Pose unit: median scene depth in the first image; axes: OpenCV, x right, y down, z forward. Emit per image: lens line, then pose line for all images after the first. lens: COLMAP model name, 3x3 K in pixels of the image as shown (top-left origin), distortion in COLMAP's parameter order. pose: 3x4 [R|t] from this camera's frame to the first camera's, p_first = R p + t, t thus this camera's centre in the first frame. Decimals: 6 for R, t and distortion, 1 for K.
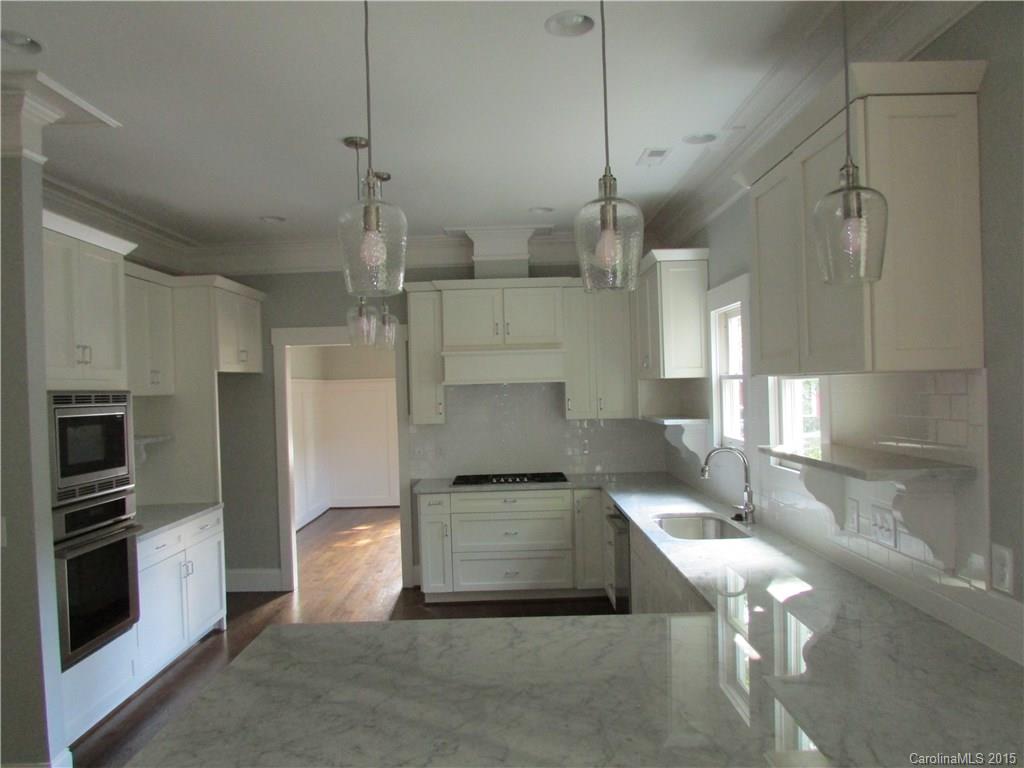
lens RADIAL K [[731.3, 0, 512.0], [0, 731.3, 384.0], [0, 0, 1]] dist [-0.006421, -0.001657]
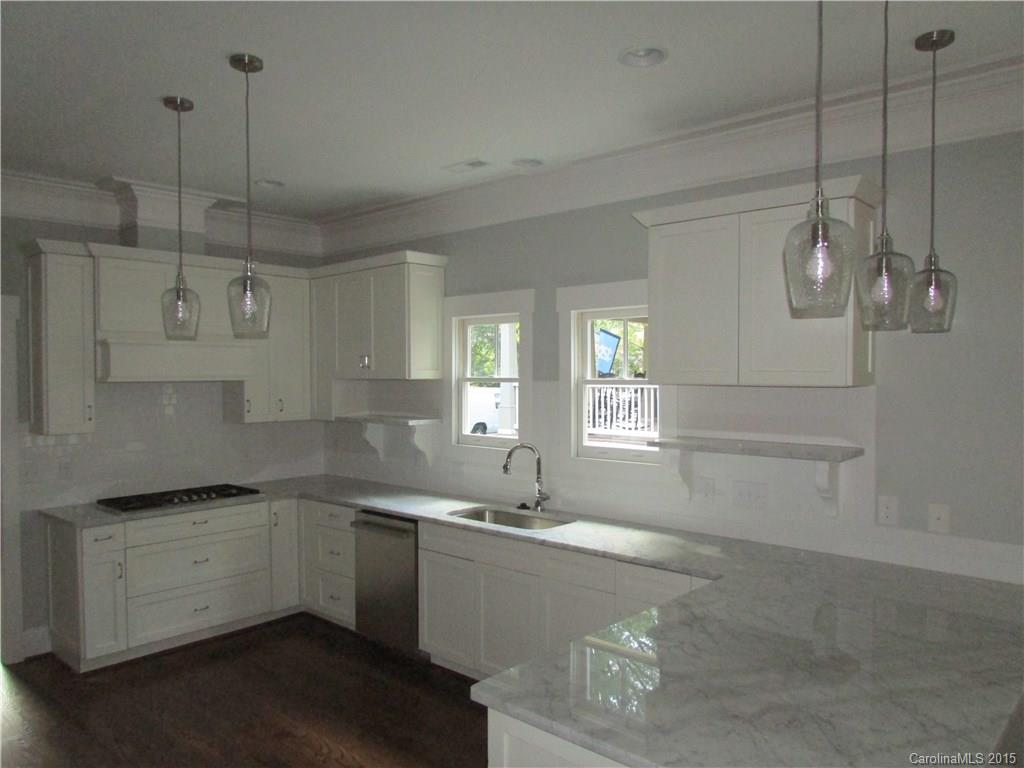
lens RADIAL K [[735.9, 0, 512.0], [0, 735.9, 384.0], [0, 0, 1]] dist [-0.033965, 0.000476]
pose [[0.671843, 0.012183, 0.740593, -0.380666], [-0.017682, 0.999844, -0.000407, -0.002777], [-0.740482, -0.012822, 0.671954, 0.184994]]
